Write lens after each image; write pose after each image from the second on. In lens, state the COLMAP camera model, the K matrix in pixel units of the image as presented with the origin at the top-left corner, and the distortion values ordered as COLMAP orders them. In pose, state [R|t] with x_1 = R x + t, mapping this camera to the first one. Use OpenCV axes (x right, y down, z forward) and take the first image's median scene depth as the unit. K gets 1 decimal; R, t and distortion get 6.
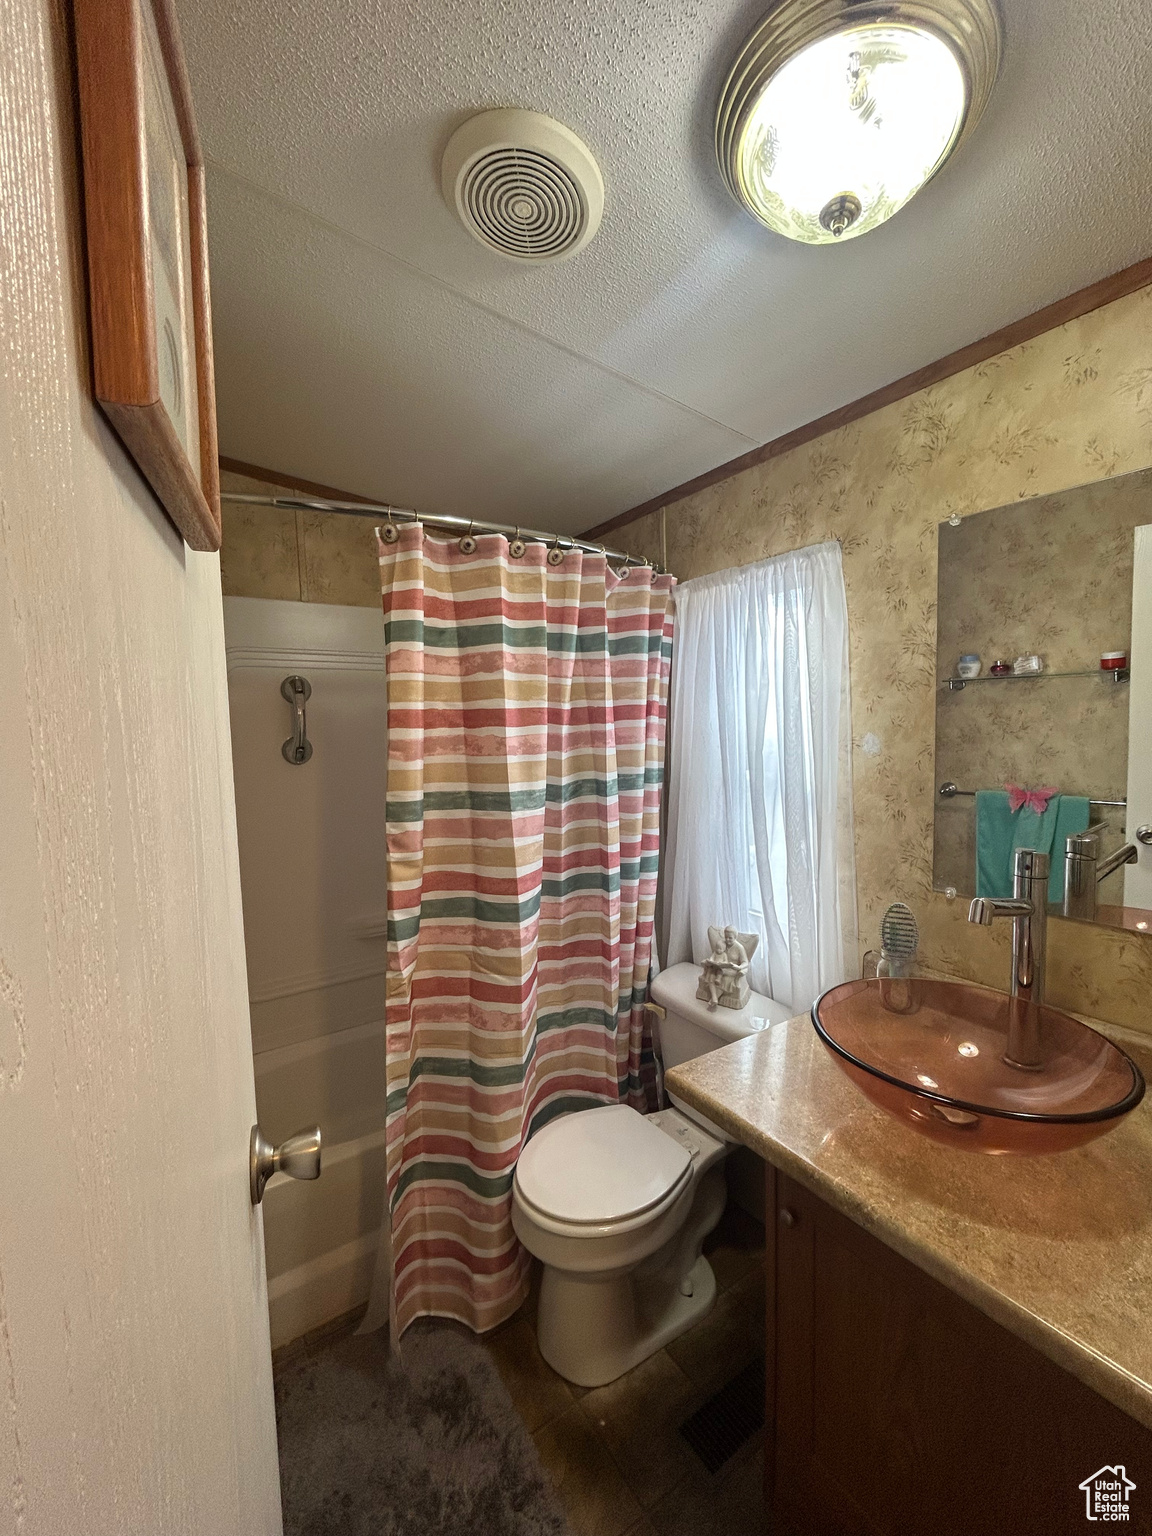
lens RADIAL K [[620.9, 0, 575.3], [0, 620.9, 761.5], [0, 0, 1]] dist [-0.003575, 0.001511]
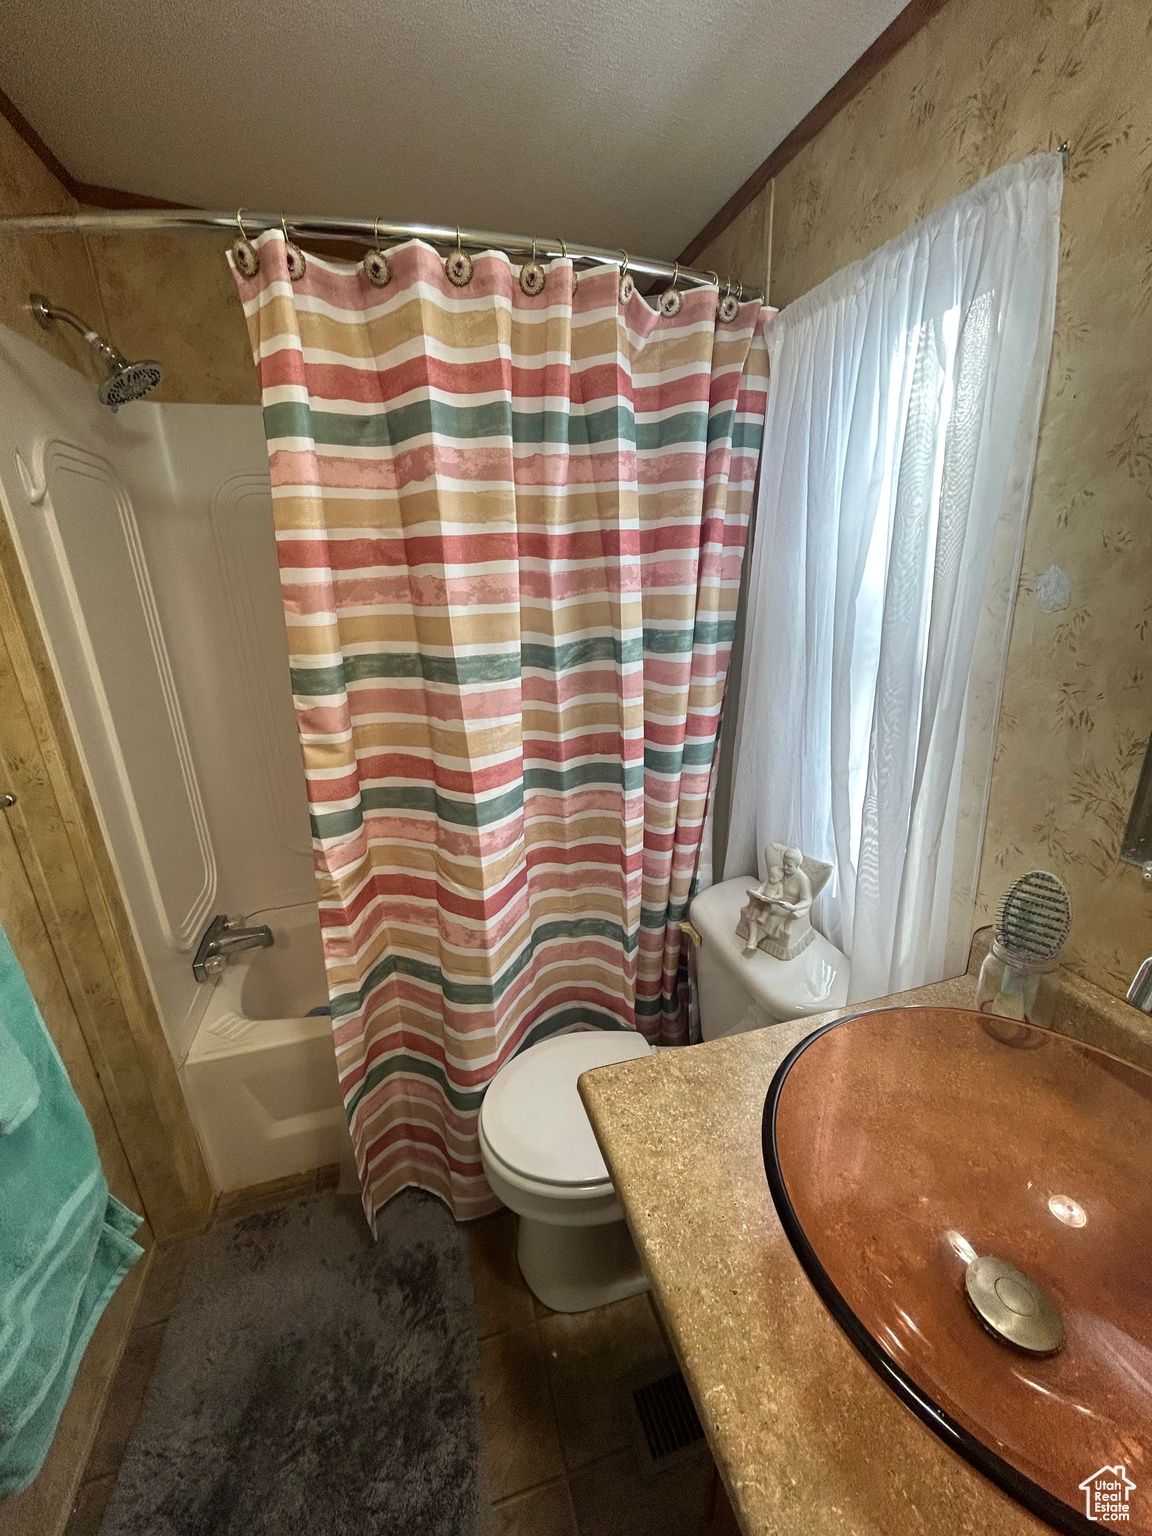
lens RADIAL K [[620.9, 0, 579.8], [0, 620.9, 762.4], [0, 0, 1]] dist [-0.003575, 0.001511]
pose [[0.955581, 0.076694, -0.284575, 0.241516], [-0.001386, 0.966709, 0.255875, -0.017689], [0.294725, -0.244115, 0.923875, 0.329796]]
